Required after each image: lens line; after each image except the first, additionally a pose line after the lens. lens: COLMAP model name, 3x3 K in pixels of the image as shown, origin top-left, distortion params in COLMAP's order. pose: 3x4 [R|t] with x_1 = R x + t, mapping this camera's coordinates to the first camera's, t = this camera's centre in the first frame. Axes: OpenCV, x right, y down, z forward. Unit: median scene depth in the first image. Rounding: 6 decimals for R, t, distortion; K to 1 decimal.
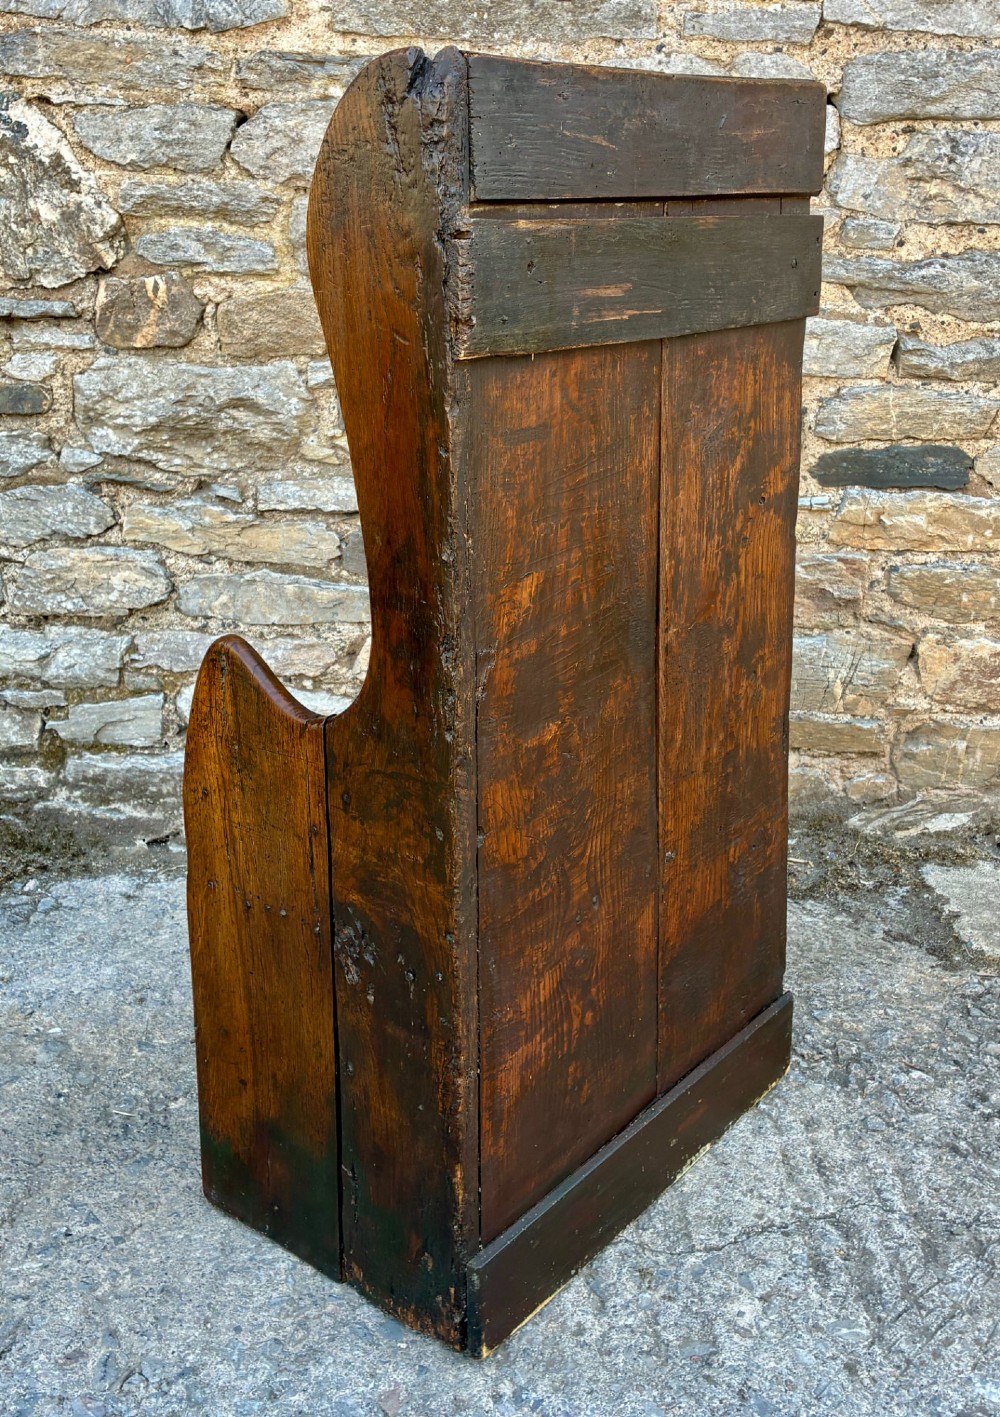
lens RADIAL K [[1470.1, 0, 496.0], [0, 1470.1, 607.5], [0, 0, 1]] dist [-0.000181, 0.061012]
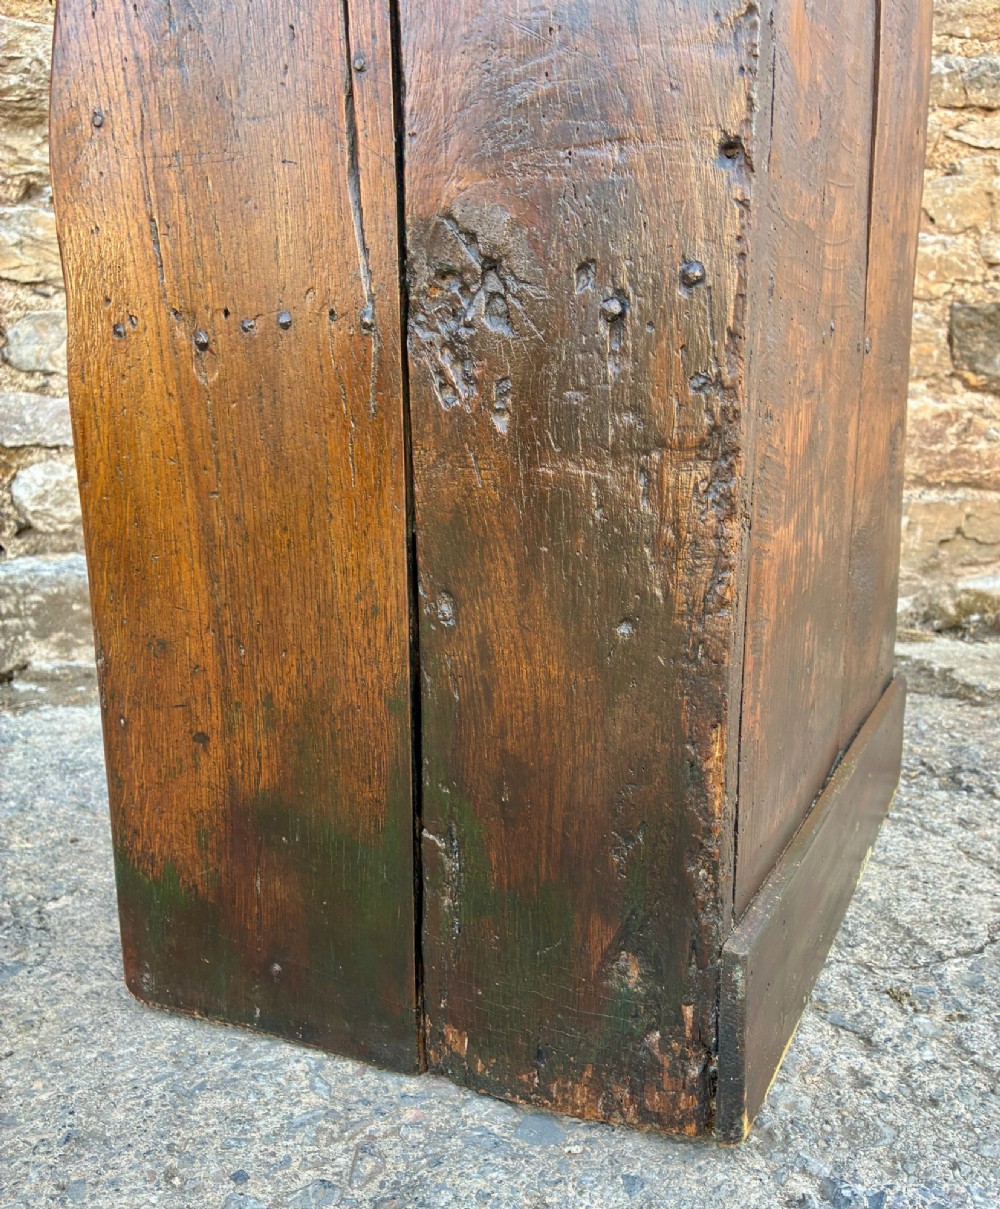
lens RADIAL K [[1082.6, 0, 522.8], [0, 1082.6, 701.9], [0, 0, 1]] dist [0.080606, -0.124938]
pose [[0.970777, -0.065573, 0.230851, -0.146637], [0.072616, 0.997114, -0.022136, 0.322248], [-0.228734, 0.038252, 0.972737, 0.574125]]
